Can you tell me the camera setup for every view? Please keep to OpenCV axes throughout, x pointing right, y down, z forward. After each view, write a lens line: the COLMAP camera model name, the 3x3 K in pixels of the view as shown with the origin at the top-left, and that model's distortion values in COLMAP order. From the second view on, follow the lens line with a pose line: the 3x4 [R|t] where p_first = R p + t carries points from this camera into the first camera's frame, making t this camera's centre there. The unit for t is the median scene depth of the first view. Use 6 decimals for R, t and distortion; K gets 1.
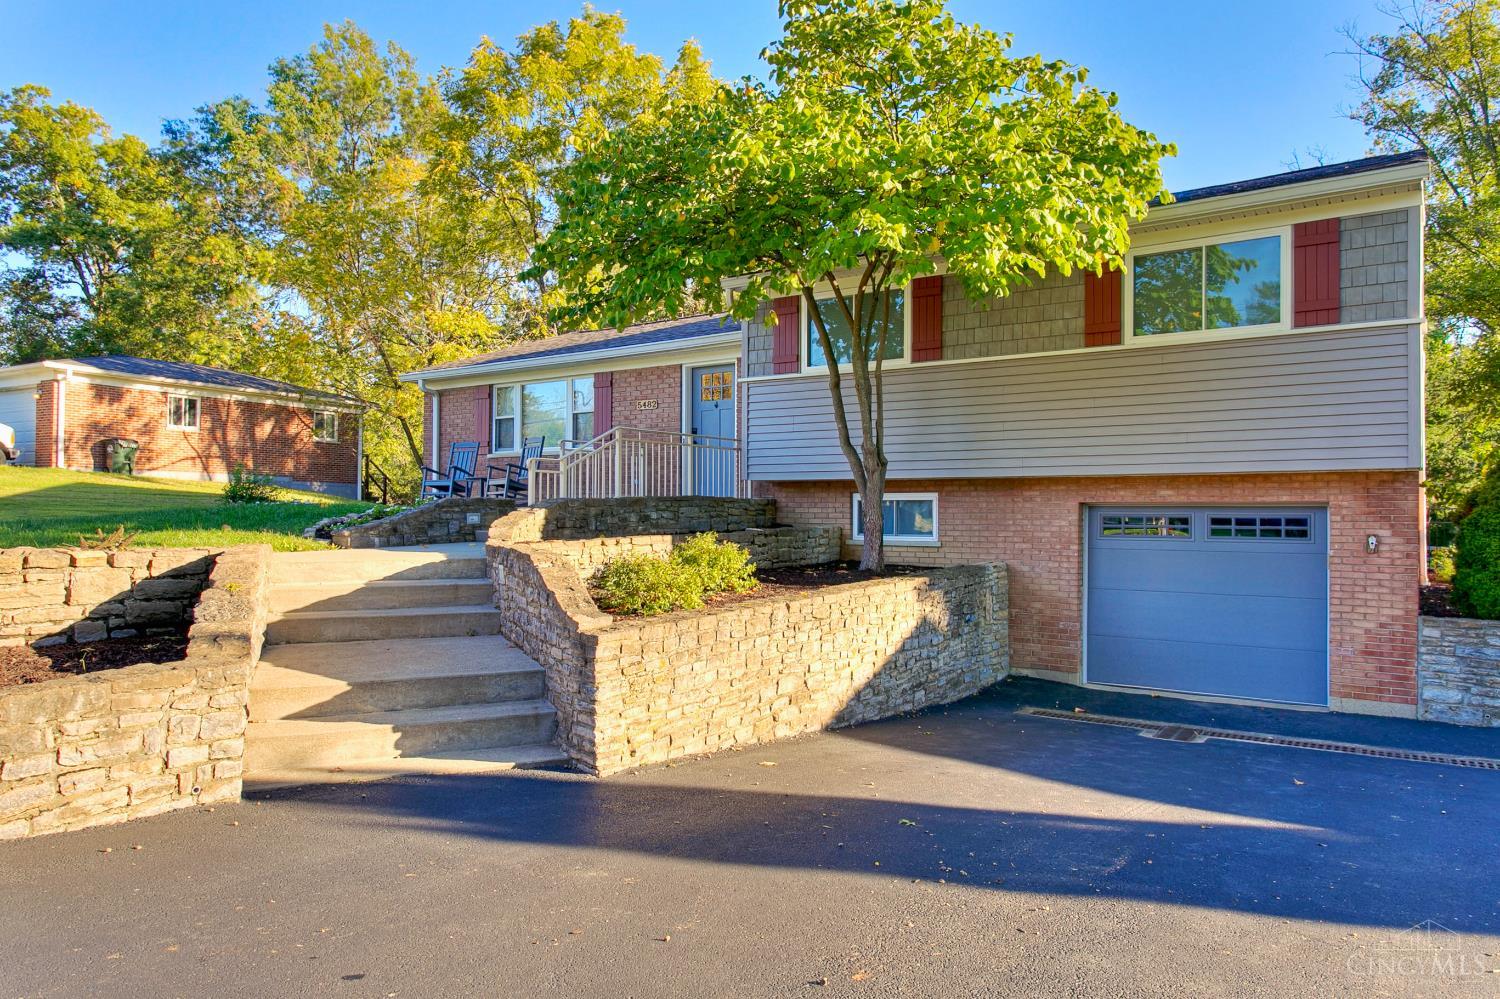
lens RADIAL K [[994.6, 0, 750.0], [0, 994.6, 499.5], [0, 0, 1]] dist [0.007317, 0.000497]
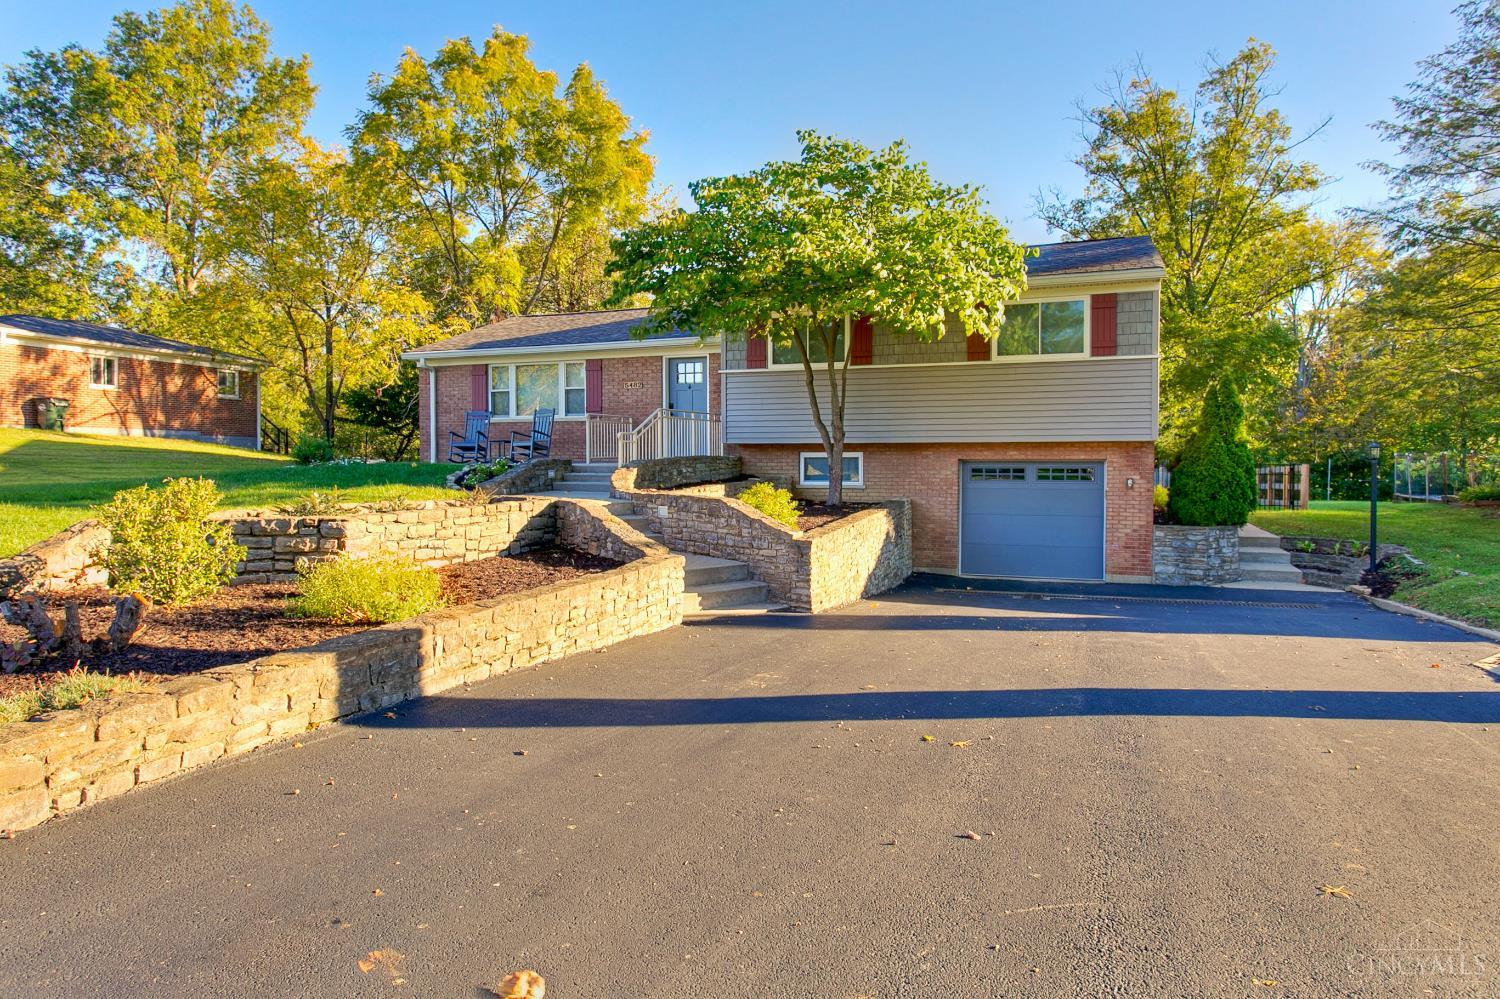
lens RADIAL K [[939.5, 0, 747.0], [0, 939.5, 475.1], [0, 0, 1]] dist [-0.005086, 0.001150]
pose [[0.971517, -0.012404, 0.236647, -0.327300], [0.003710, 0.999303, 0.037149, -0.026919], [-0.236943, -0.035213, 0.970885, -0.337511]]
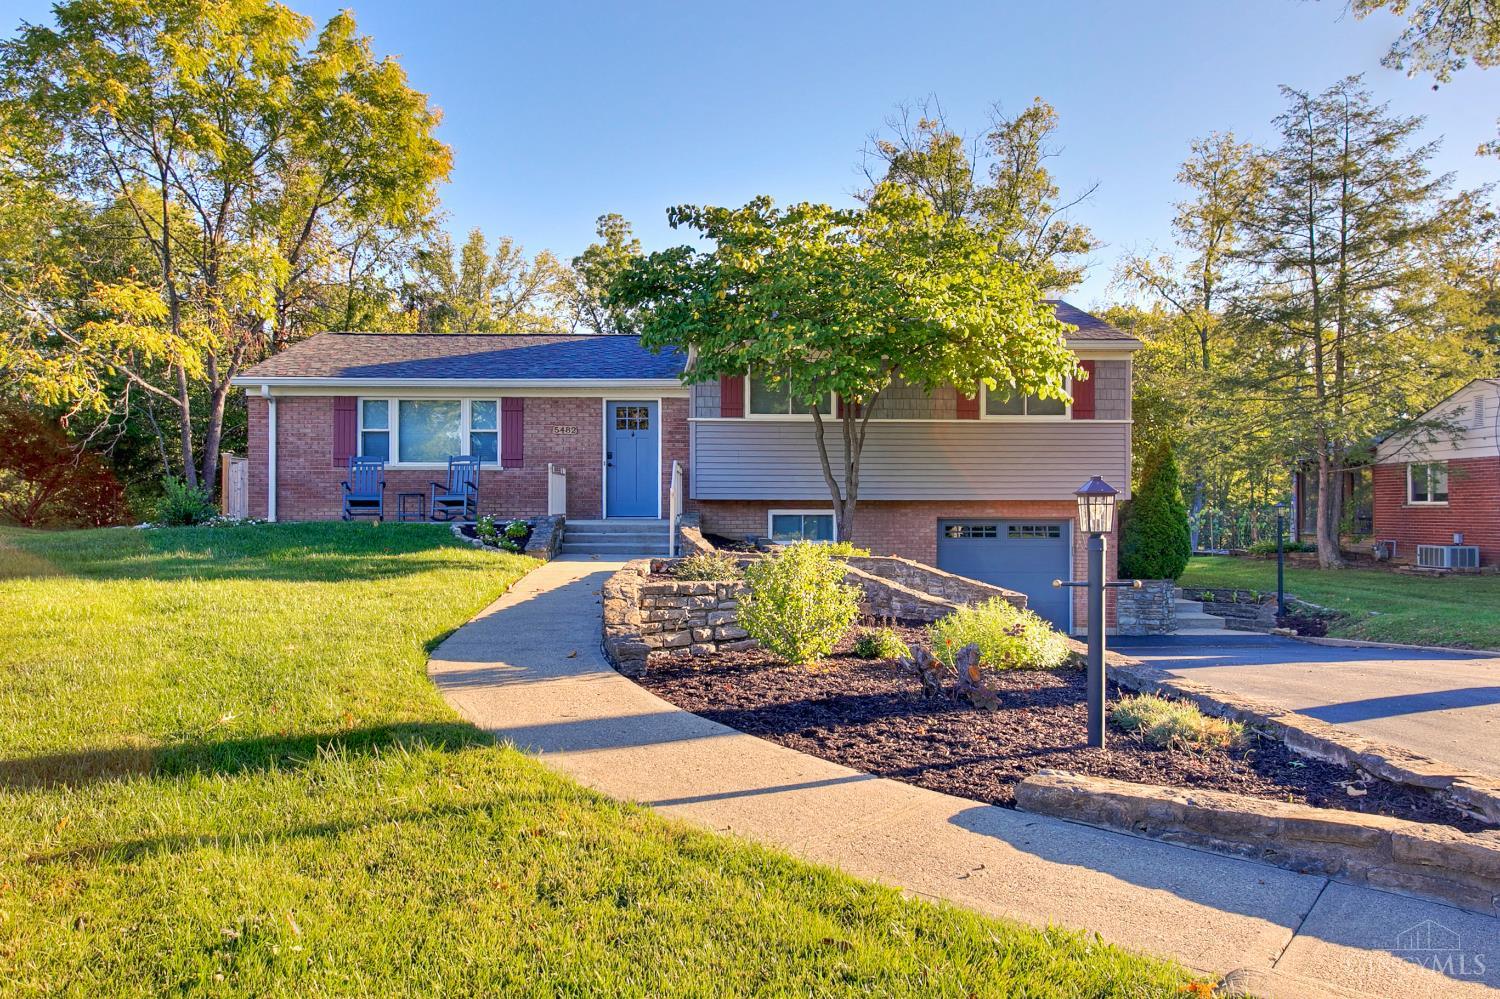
lens RADIAL K [[1184.1, 0, 750.0], [0, 1184.1, 499.5], [0, 0, 1]] dist [0.012908, 0.001828]
pose [[0.799786, 0.000673, 0.600285, -0.964117], [-0.006088, 0.999957, 0.006991, -0.033579], [-0.600254, -0.009246, 0.799756, -0.278246]]
